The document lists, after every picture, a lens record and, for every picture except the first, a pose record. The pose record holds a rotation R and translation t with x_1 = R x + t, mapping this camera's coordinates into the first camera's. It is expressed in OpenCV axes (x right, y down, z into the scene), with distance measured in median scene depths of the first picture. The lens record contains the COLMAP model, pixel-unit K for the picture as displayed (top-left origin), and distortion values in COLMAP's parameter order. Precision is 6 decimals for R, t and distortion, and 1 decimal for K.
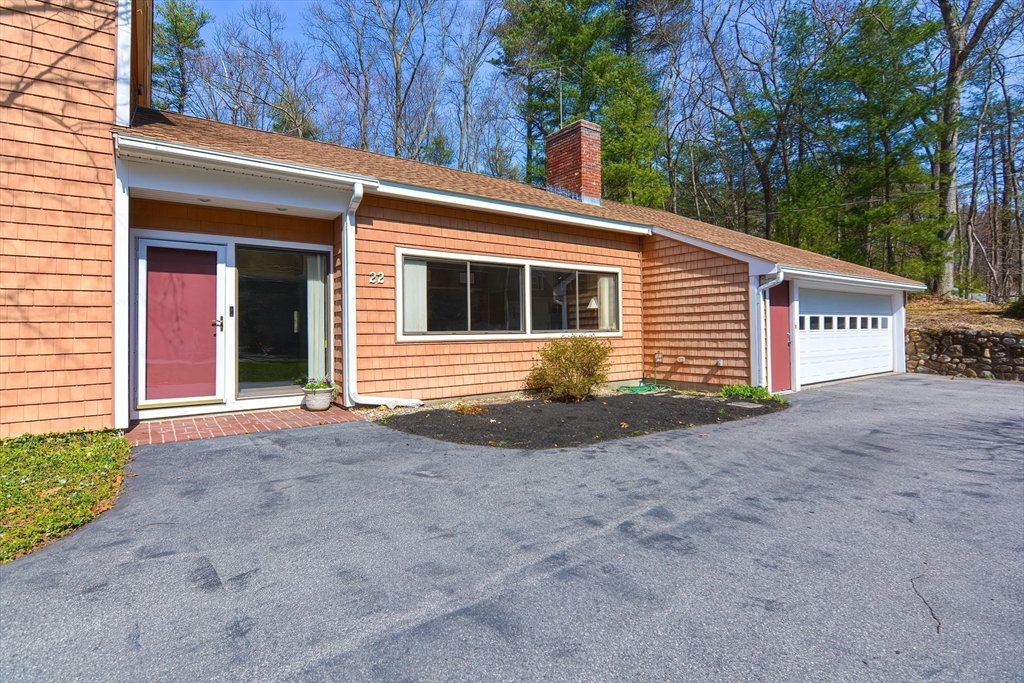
lens RADIAL K [[512.6, 0, 528.3], [0, 512.6, 322.3], [0, 0, 1]] dist [-0.000209, 0.000282]
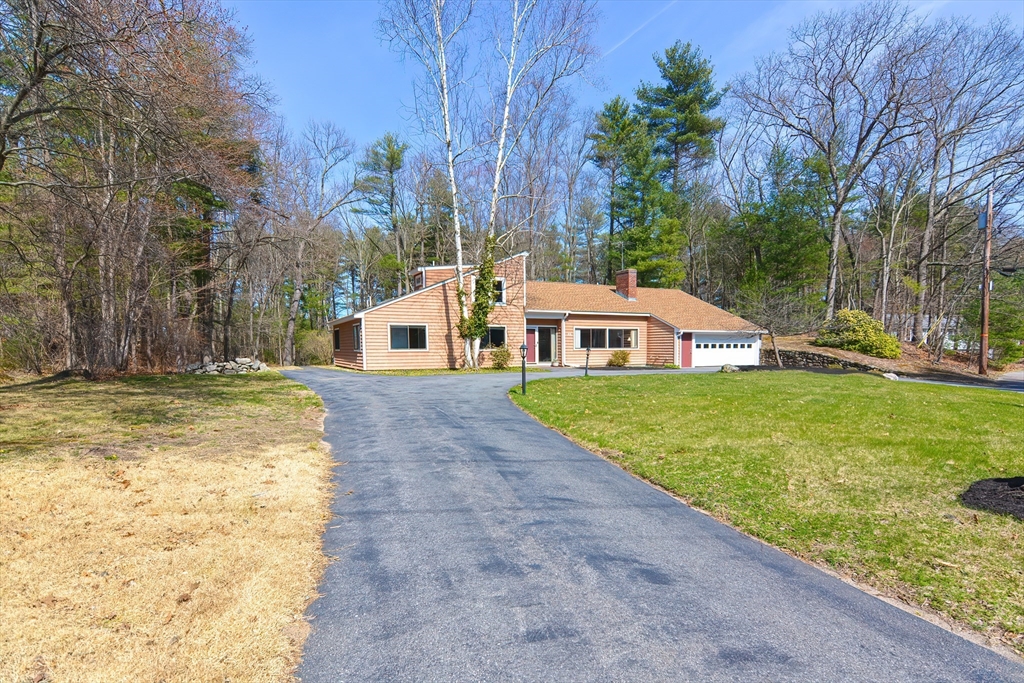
lens RADIAL K [[494.6, 0, 527.9], [0, 494.6, 377.8], [0, 0, 1]] dist [0.000939, -0.000090]
pose [[0.986115, 0.020016, -0.164851, 0.030528], [-0.006909, 0.996795, 0.079700, -0.053770], [0.165918, -0.077454, 0.983093, -2.922635]]
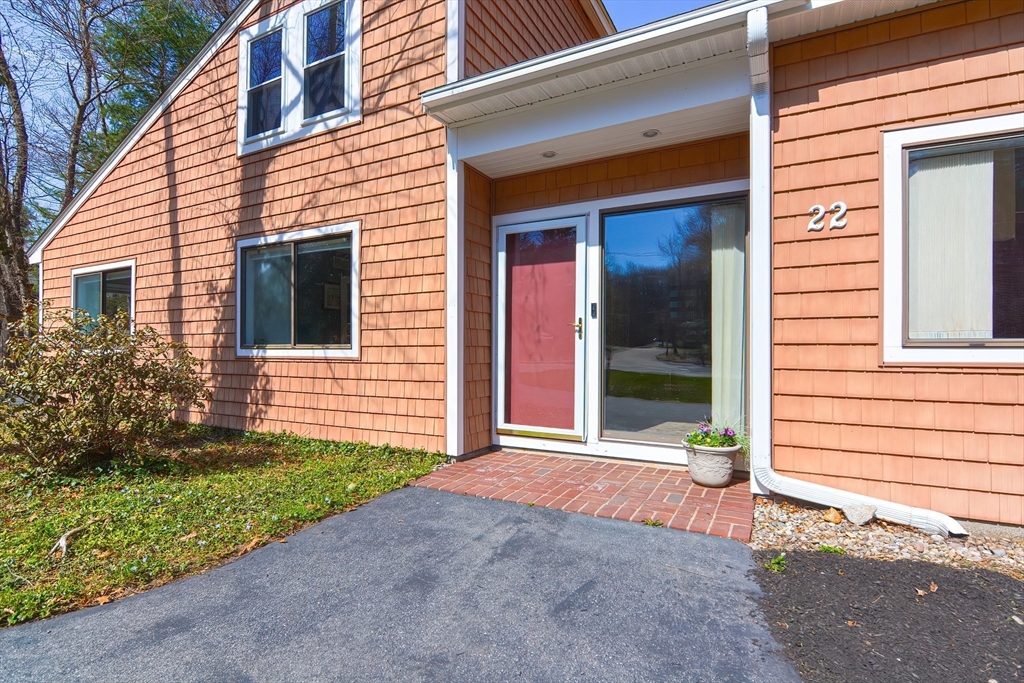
lens RADIAL K [[492.8, 0, 510.2], [0, 492.8, 352.2], [0, 0, 1]] dist [-0.002563, -0.001570]
pose [[0.422892, 0.015784, -0.906043, -0.025829], [0.010028, 0.999706, 0.022097, 0.017756], [0.906125, -0.018430, 0.422609, 0.582688]]
